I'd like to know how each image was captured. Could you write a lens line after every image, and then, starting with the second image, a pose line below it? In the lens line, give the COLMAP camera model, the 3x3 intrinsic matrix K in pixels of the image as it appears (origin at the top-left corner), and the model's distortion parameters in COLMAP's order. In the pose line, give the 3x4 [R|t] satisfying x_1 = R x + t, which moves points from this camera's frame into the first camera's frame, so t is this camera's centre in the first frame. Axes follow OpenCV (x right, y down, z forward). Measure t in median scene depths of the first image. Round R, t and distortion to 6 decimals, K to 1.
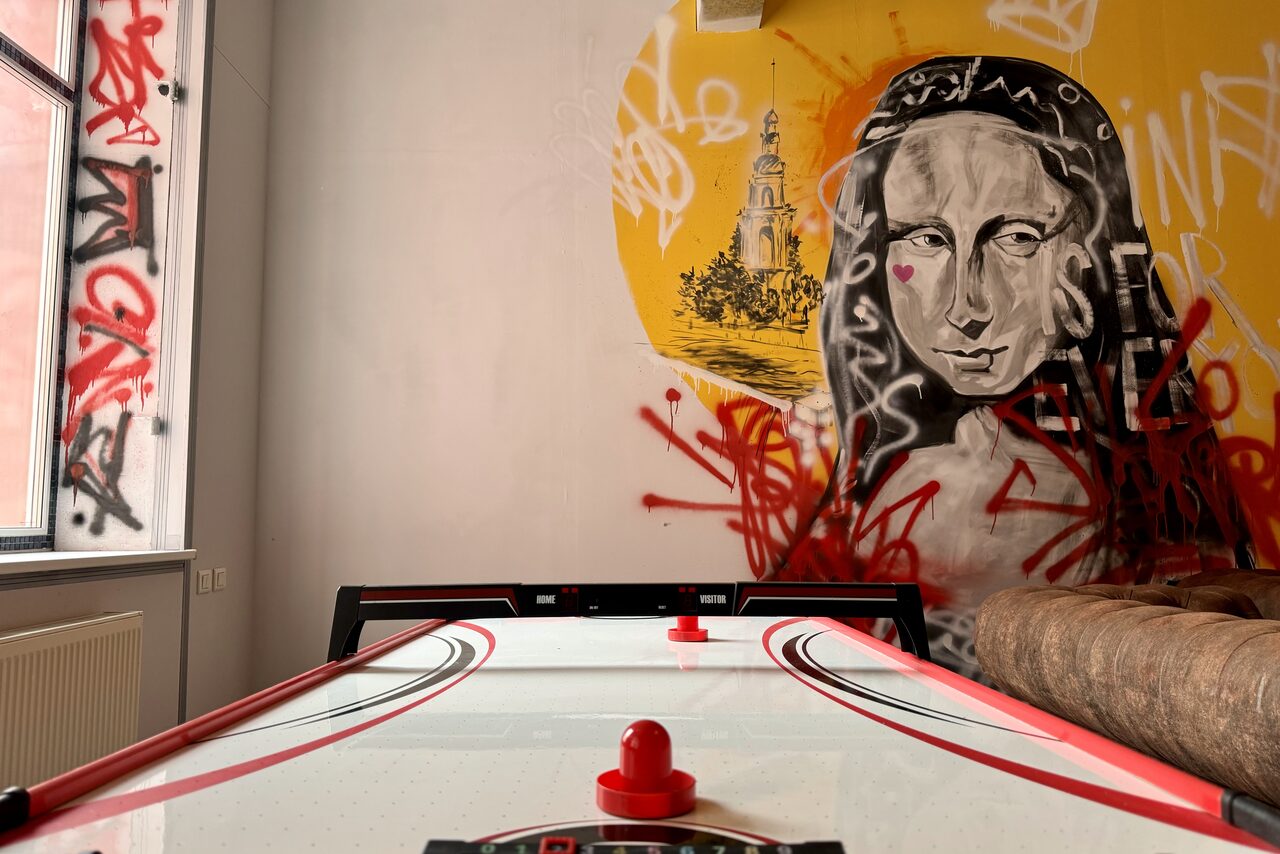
lens RADIAL K [[915.7, 0, 625.4], [0, 915.7, 434.6], [0, 0, 1]] dist [0.068906, -0.092673]
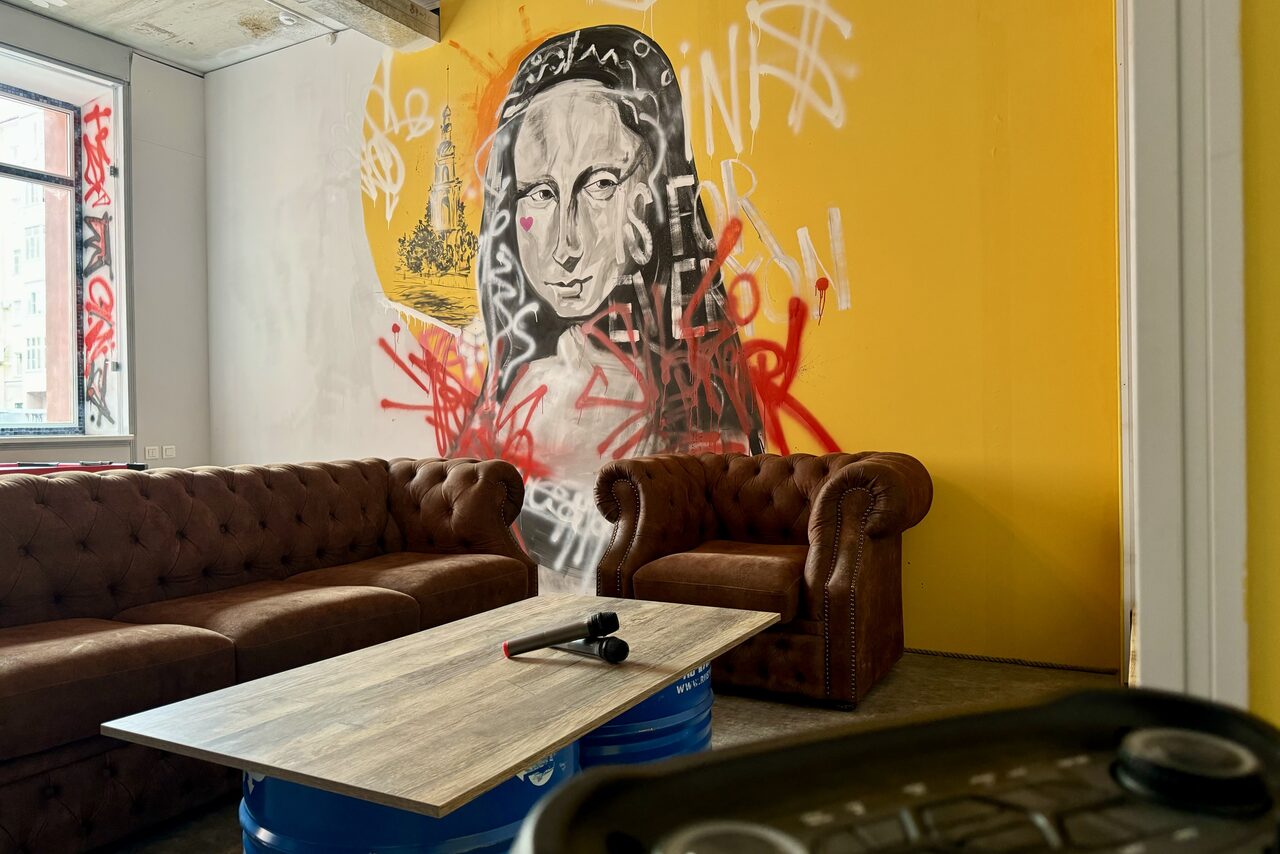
lens RADIAL K [[915.7, 0, 682.7], [0, 915.7, 445.4], [0, 0, 1]] dist [0.068906, -0.092673]
pose [[0.876839, 0.007374, -0.480727, 1.123536], [0.054182, 0.991997, 0.114044, -0.002361], [0.477721, -0.126044, 0.869423, -0.051527]]
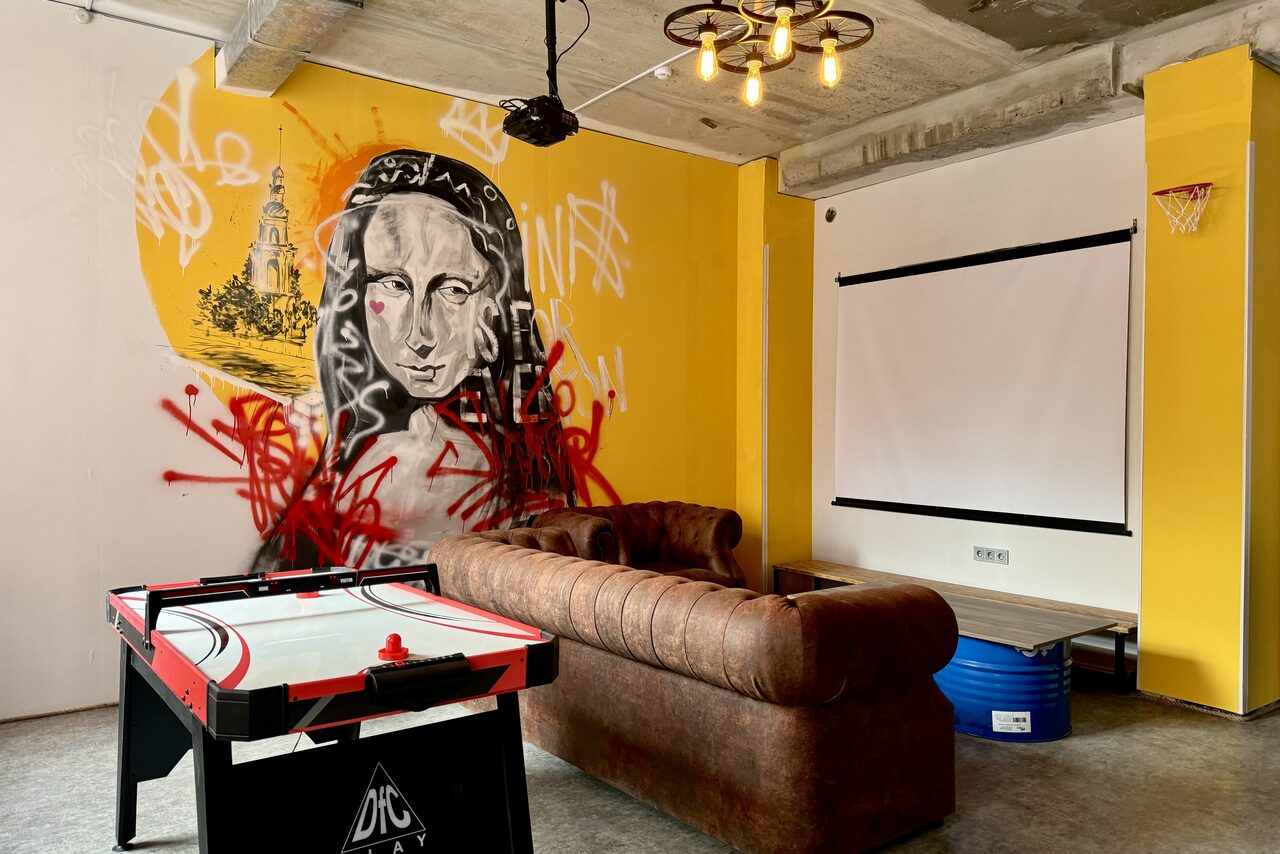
lens RADIAL K [[915.7, 0, 677.5], [0, 915.7, 437.6], [0, 0, 1]] dist [0.068906, -0.092673]
pose [[0.775119, 0.000713, 0.631815, -0.227879], [-0.071448, 0.993684, 0.086532, -0.133709], [-0.627763, -0.112214, 0.770274, -0.378852]]
